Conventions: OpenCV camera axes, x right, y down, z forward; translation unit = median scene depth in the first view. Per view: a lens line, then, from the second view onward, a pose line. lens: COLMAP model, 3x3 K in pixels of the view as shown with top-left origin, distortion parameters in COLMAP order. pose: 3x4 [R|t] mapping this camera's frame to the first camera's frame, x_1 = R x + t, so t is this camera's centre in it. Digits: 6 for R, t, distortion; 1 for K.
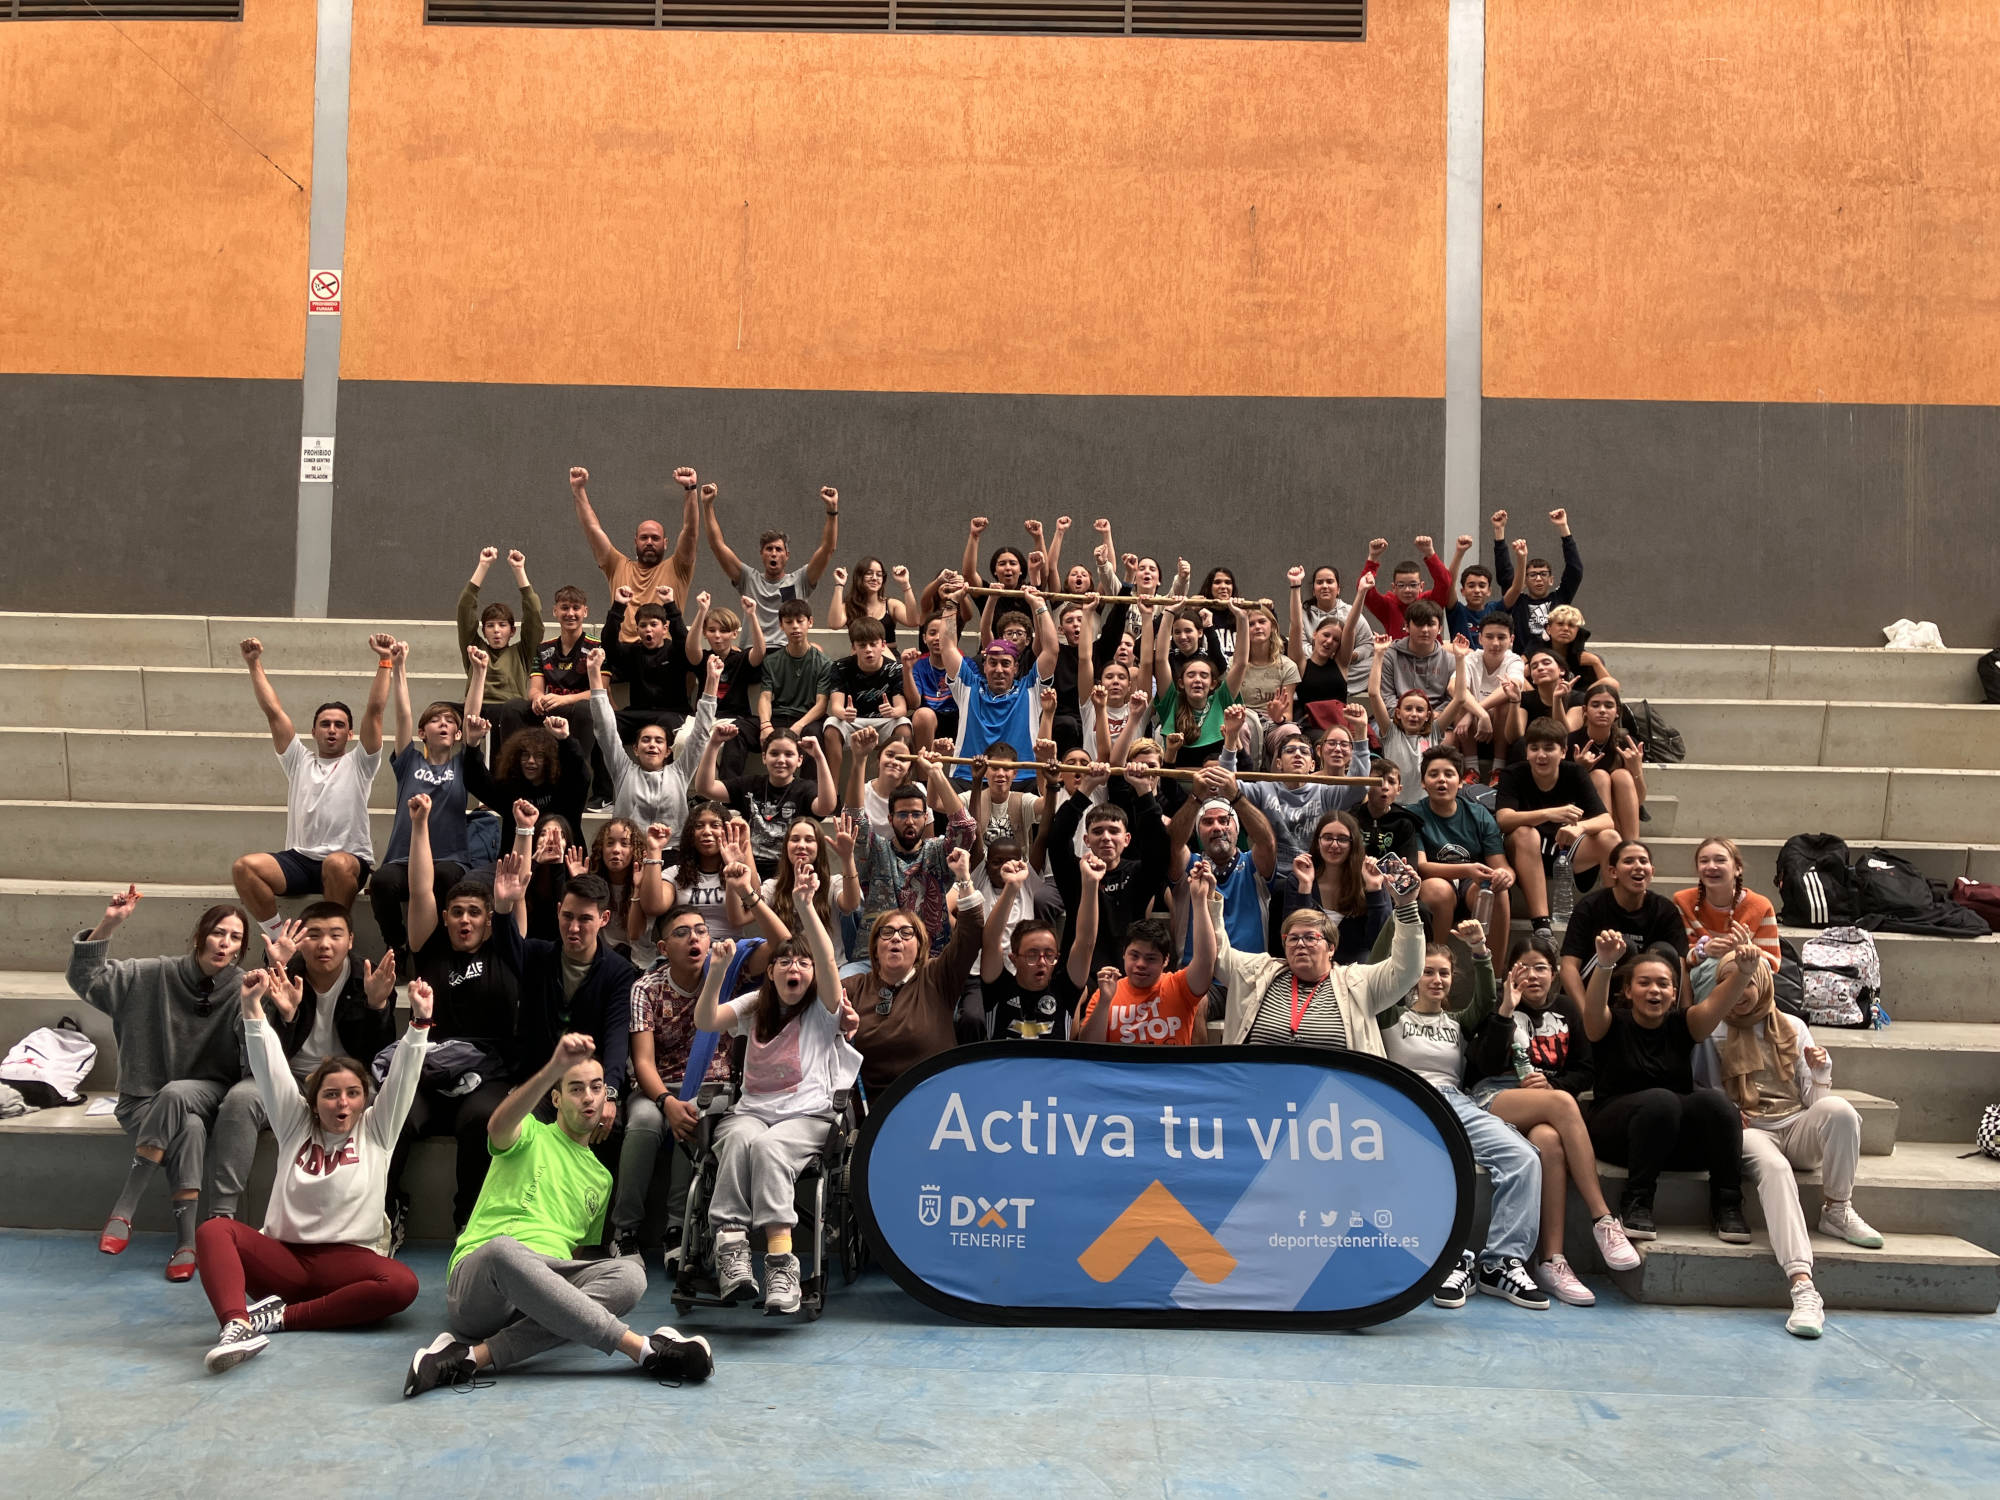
lens RADIAL K [[1650.2, 0, 1015.2], [0, 1650.2, 754.9], [0, 0, 1]] dist [0.010452, -0.005220]
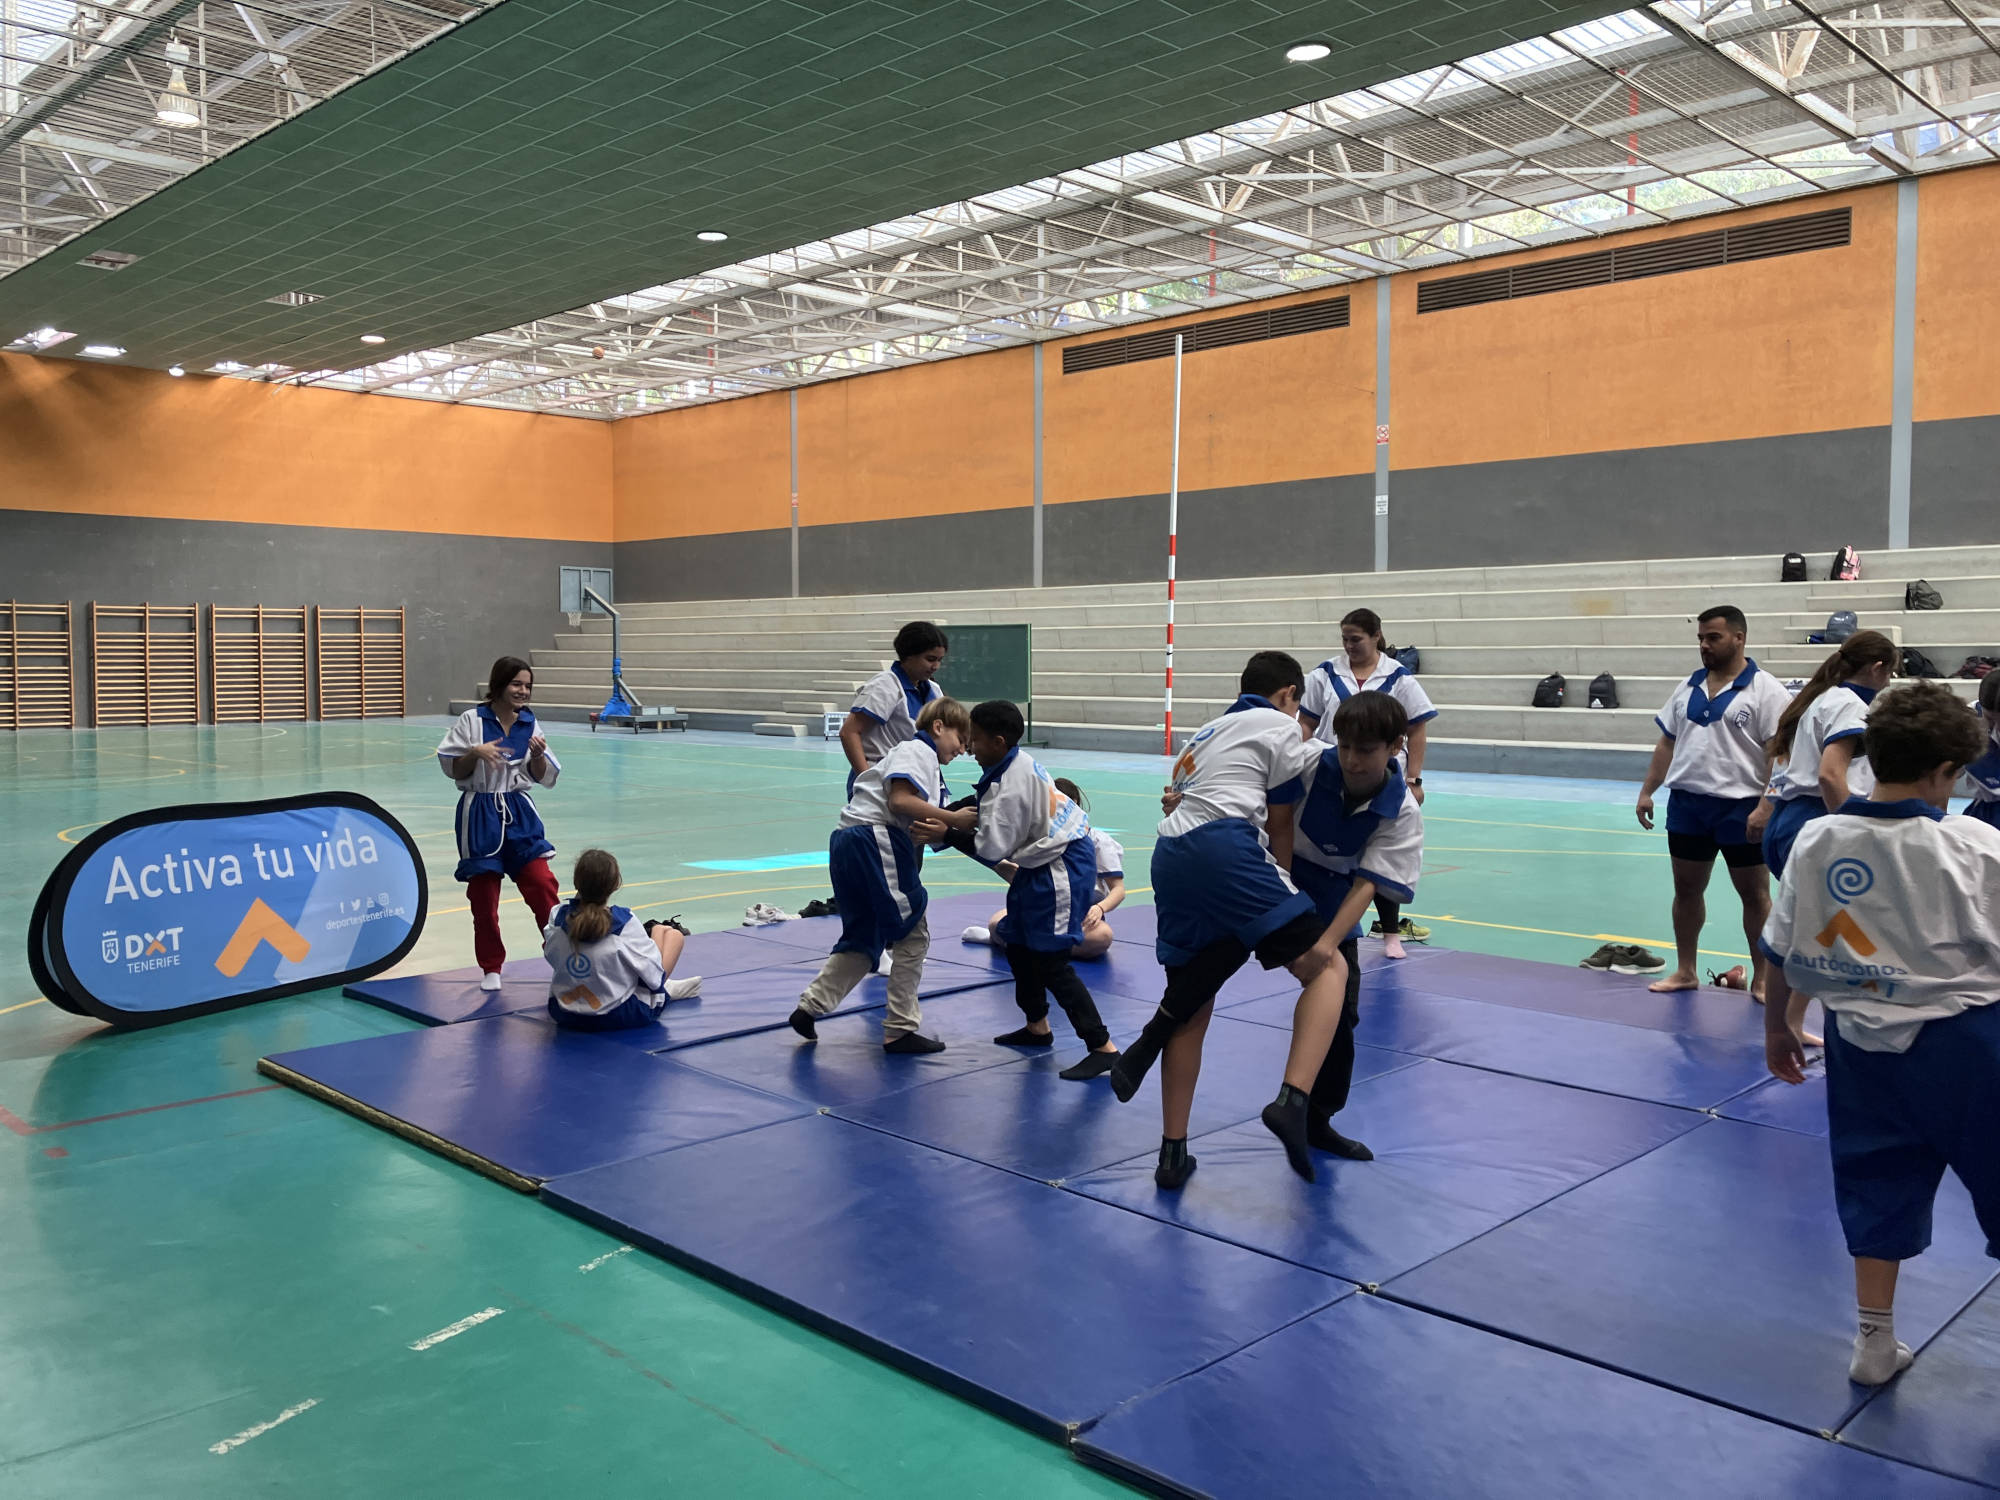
lens RADIAL K [[1639.5, 0, 1007.7], [0, 1639.5, 703.8], [0, 0, 1]] dist [0.034143, -0.007314]
pose [[0.738072, -0.003014, -0.674715, 0.820892], [0.053681, 0.997082, 0.054268, -0.047133], [0.672583, -0.076273, 0.736081, -1.202670]]
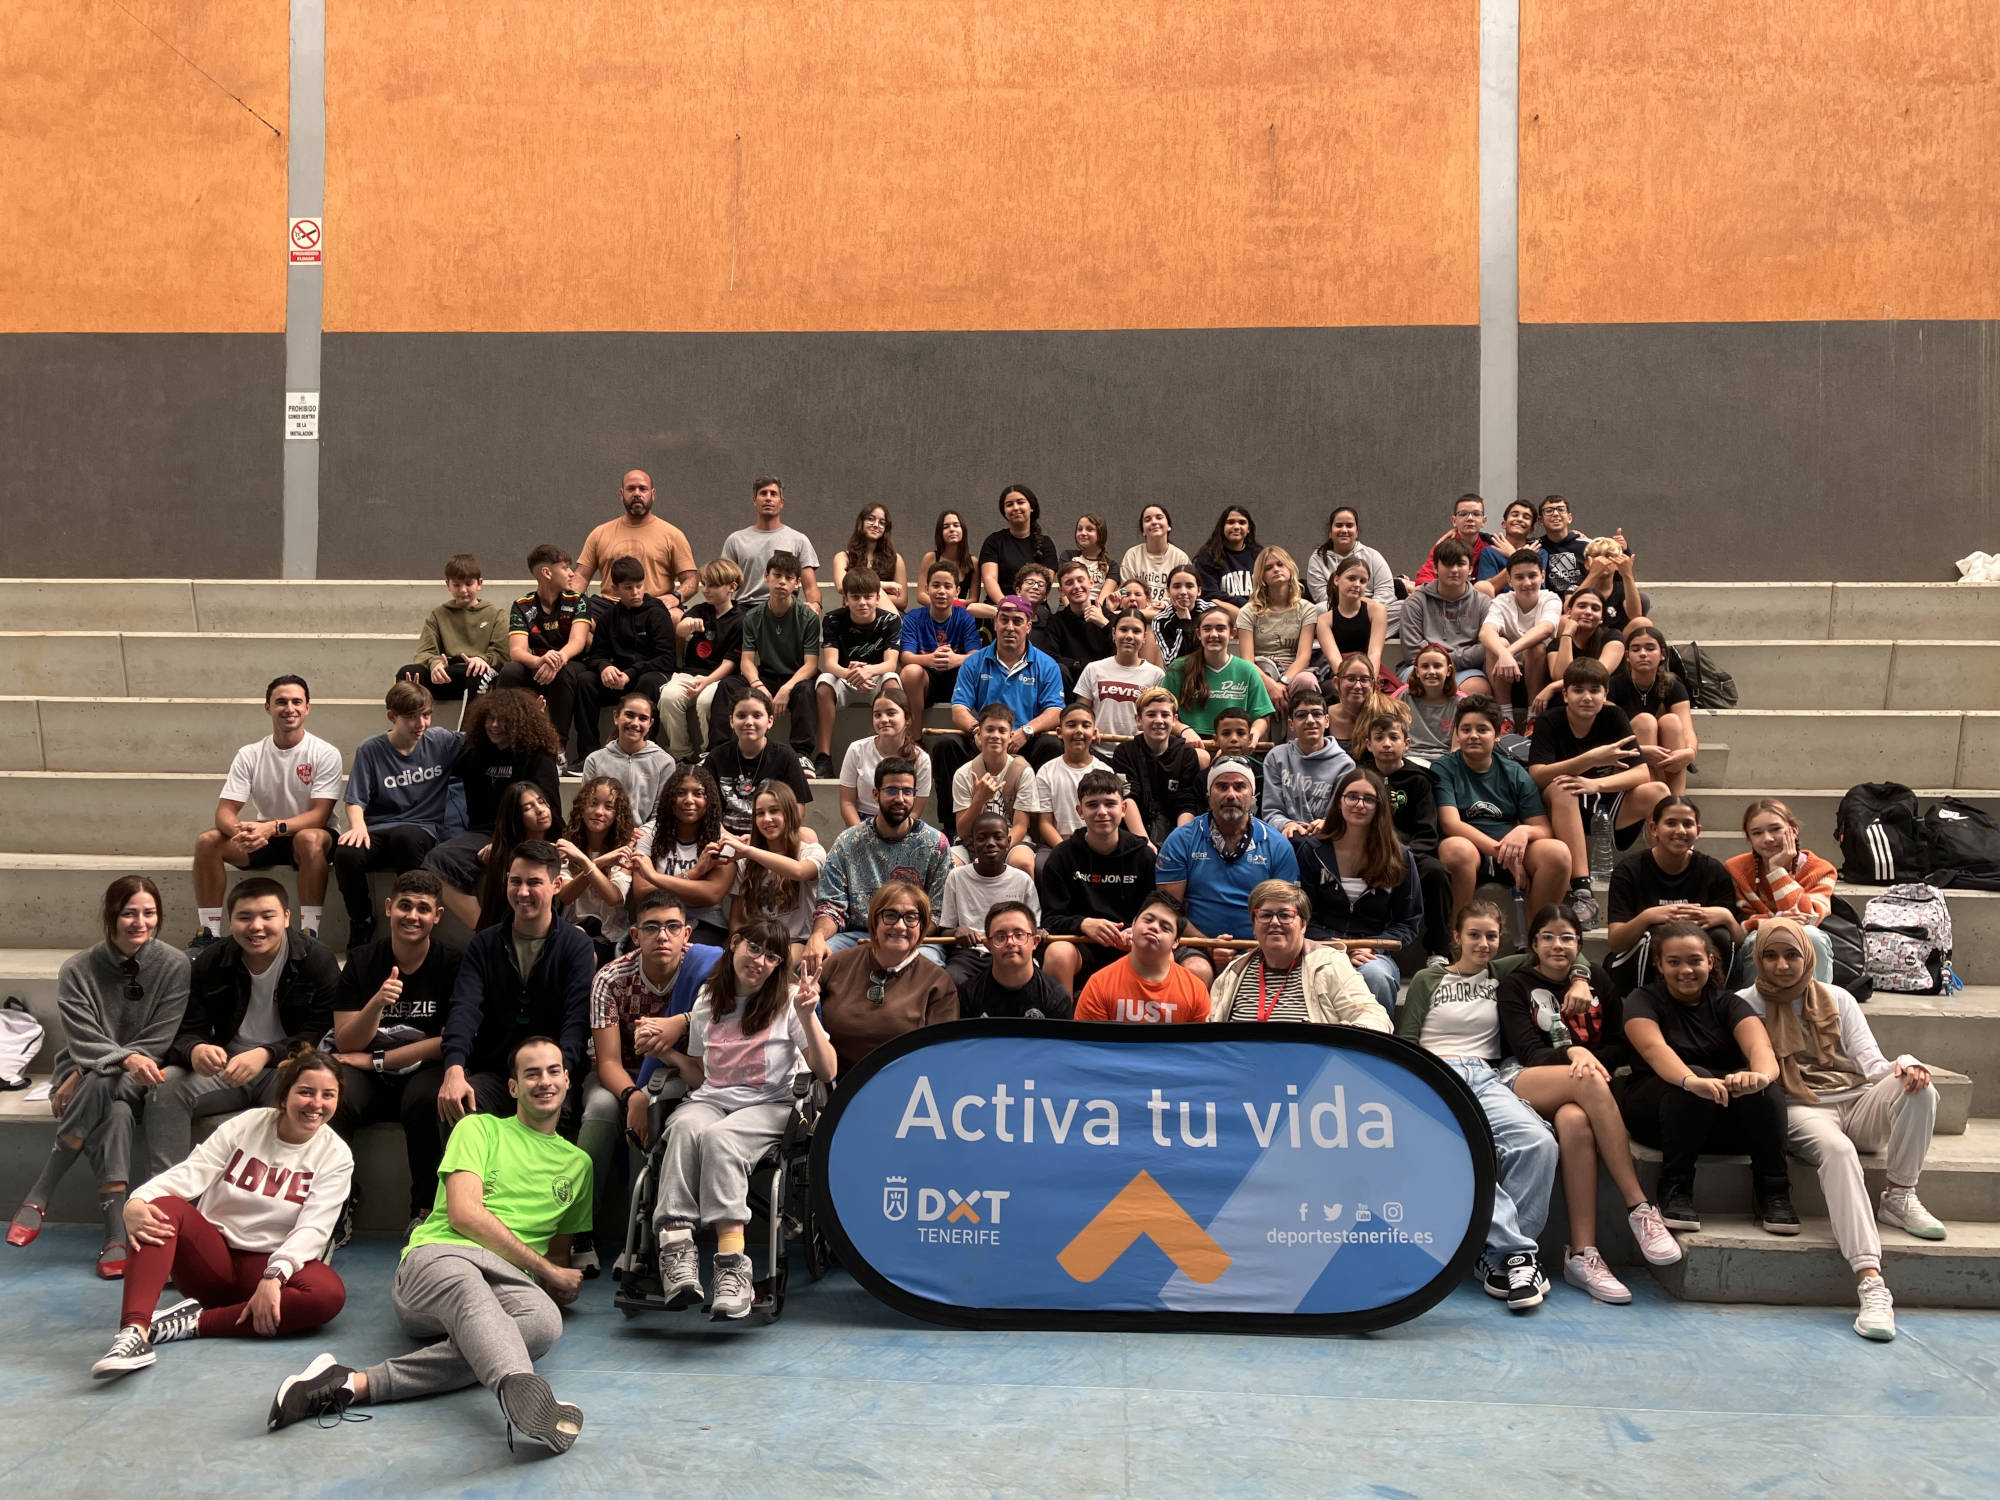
lens RADIAL K [[1668.4, 0, 994.5], [0, 1668.4, 755.2], [0, 0, 1]] dist [-0.006293, 0.032846]
pose [[0.999153, -0.012925, -0.039058, 0.018565], [0.013893, 0.999601, 0.024595, 0.001669], [0.038725, -0.025116, 0.998934, 0.035143]]
